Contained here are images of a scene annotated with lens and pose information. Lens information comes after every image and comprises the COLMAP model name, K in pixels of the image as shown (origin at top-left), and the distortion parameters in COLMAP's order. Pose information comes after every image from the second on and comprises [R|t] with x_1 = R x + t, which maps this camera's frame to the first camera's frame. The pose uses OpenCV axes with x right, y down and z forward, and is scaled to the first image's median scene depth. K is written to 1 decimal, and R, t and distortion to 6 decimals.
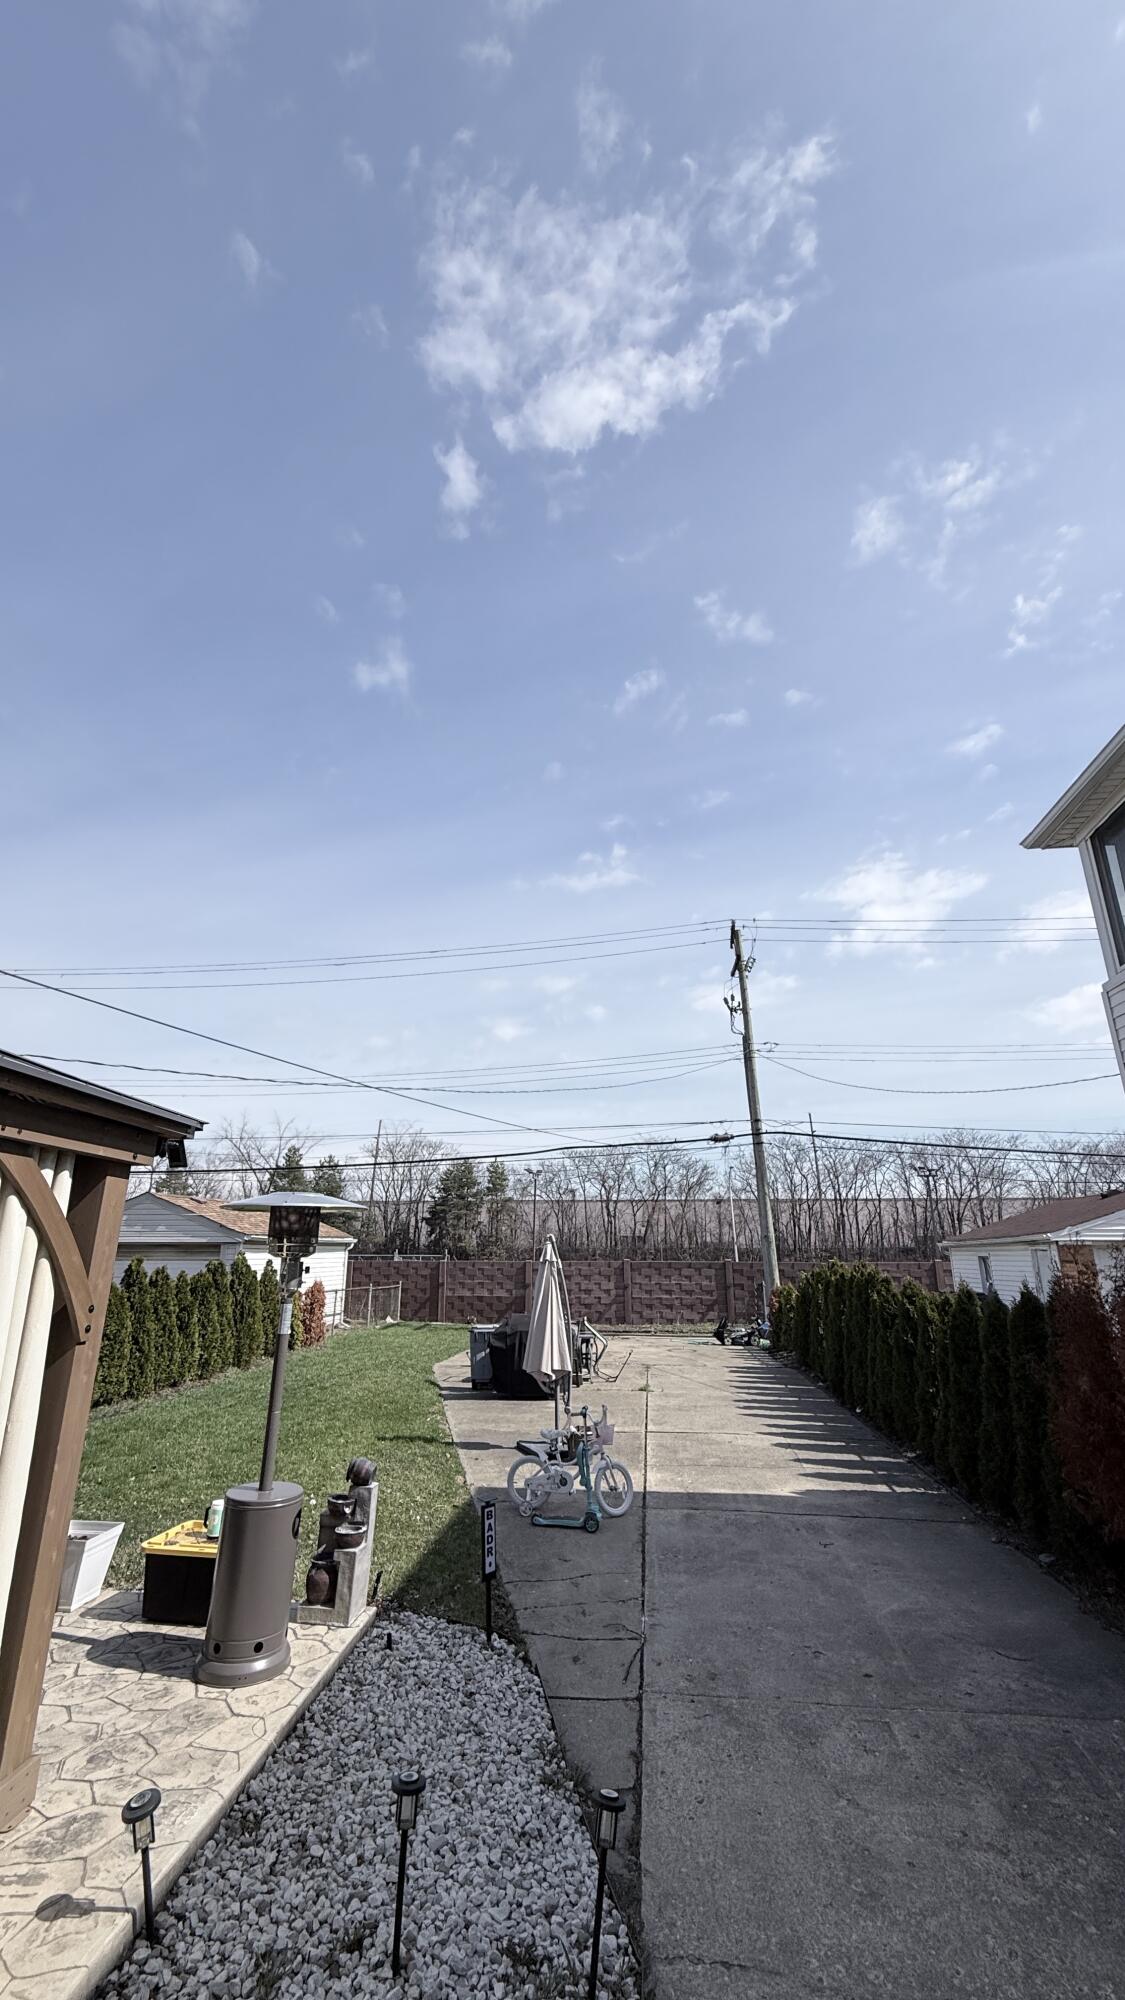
lens RADIAL K [[803.1, 0, 571.3], [0, 803.1, 989.9], [0, 0, 1]] dist [-0.001235, -0.000072]
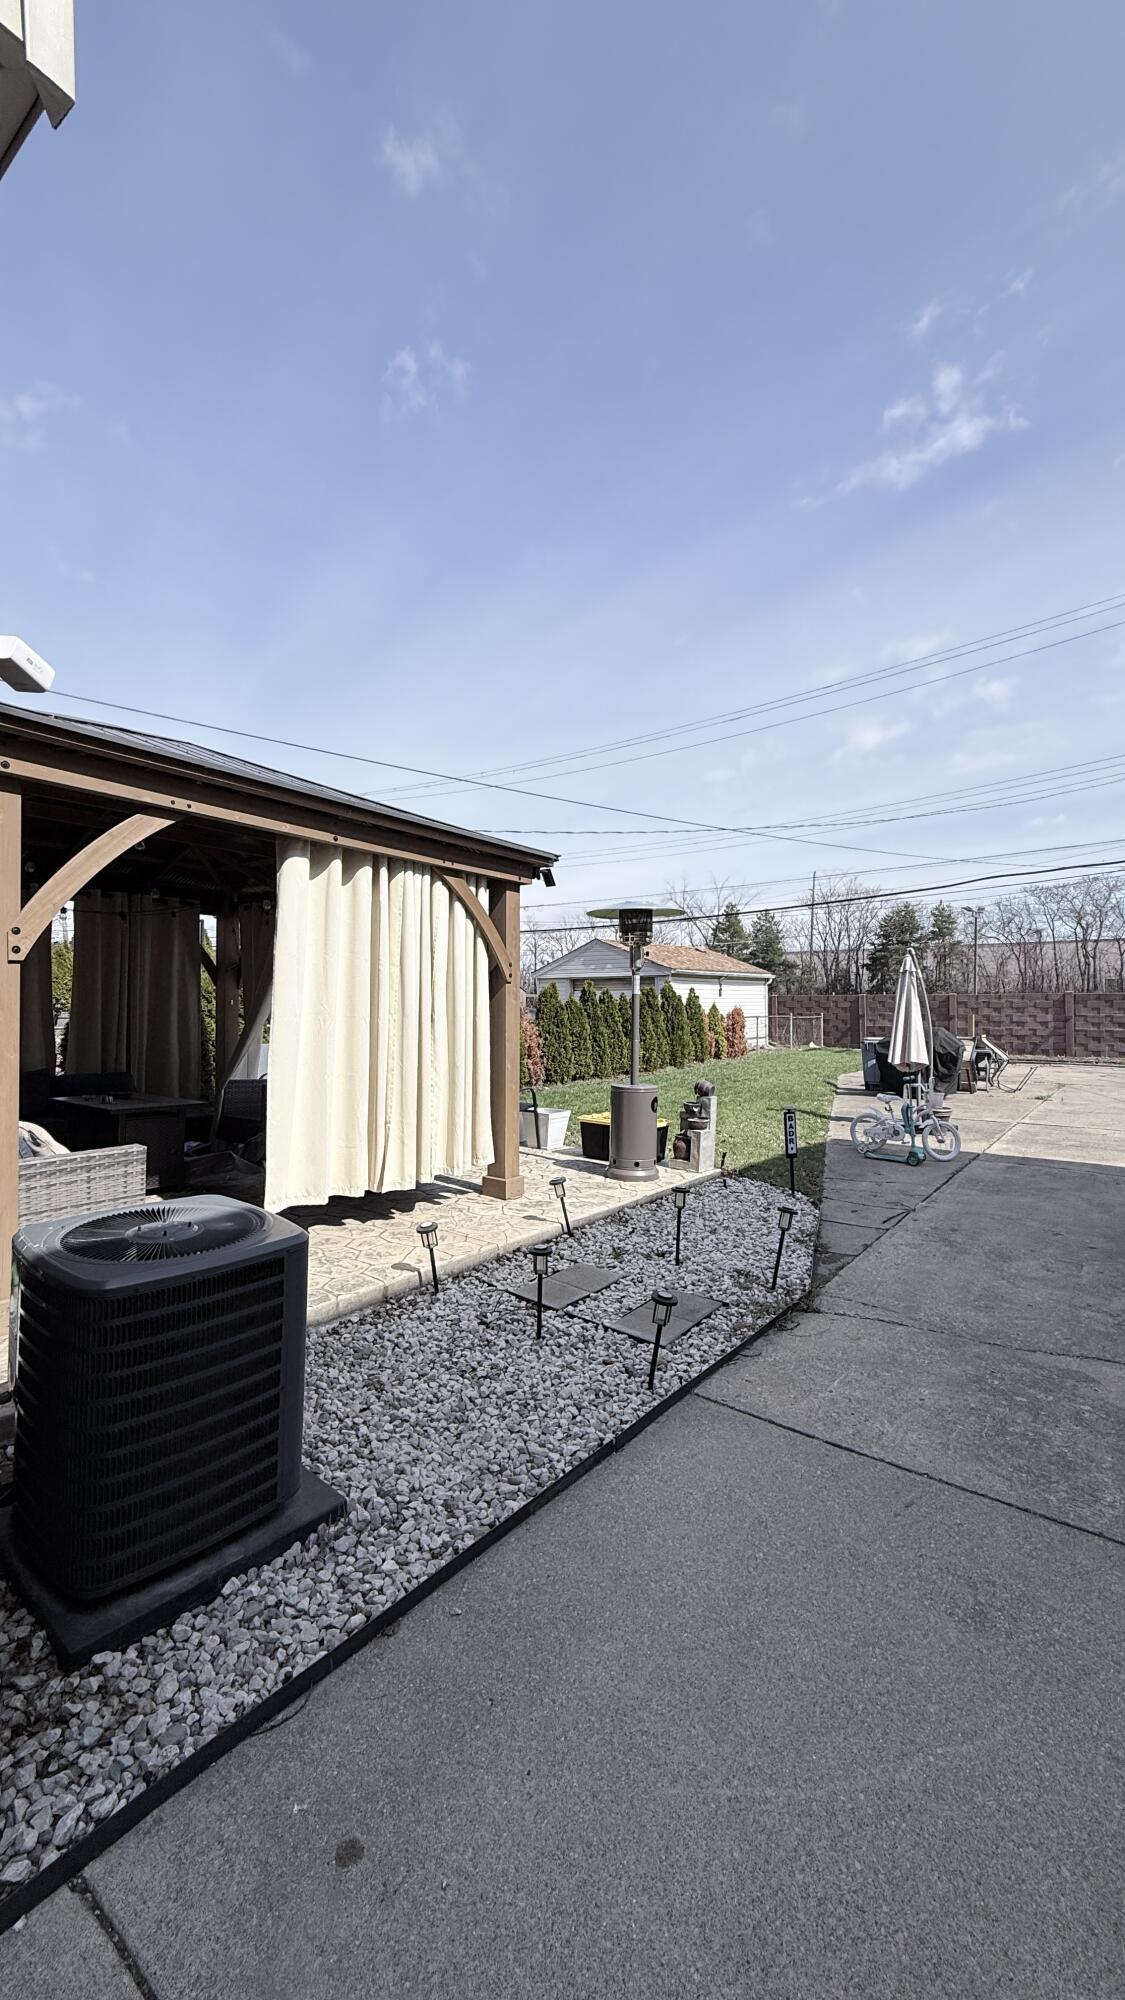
lens RADIAL K [[803.1, 0, 556.9], [0, 803.1, 1000.2], [0, 0, 1]] dist [-0.001235, -0.000072]
pose [[0.851337, -0.005046, -0.524594, 0.191782], [0.166590, 0.950800, 0.261204, 0.014745], [0.497466, -0.309765, 0.810292, -0.184769]]
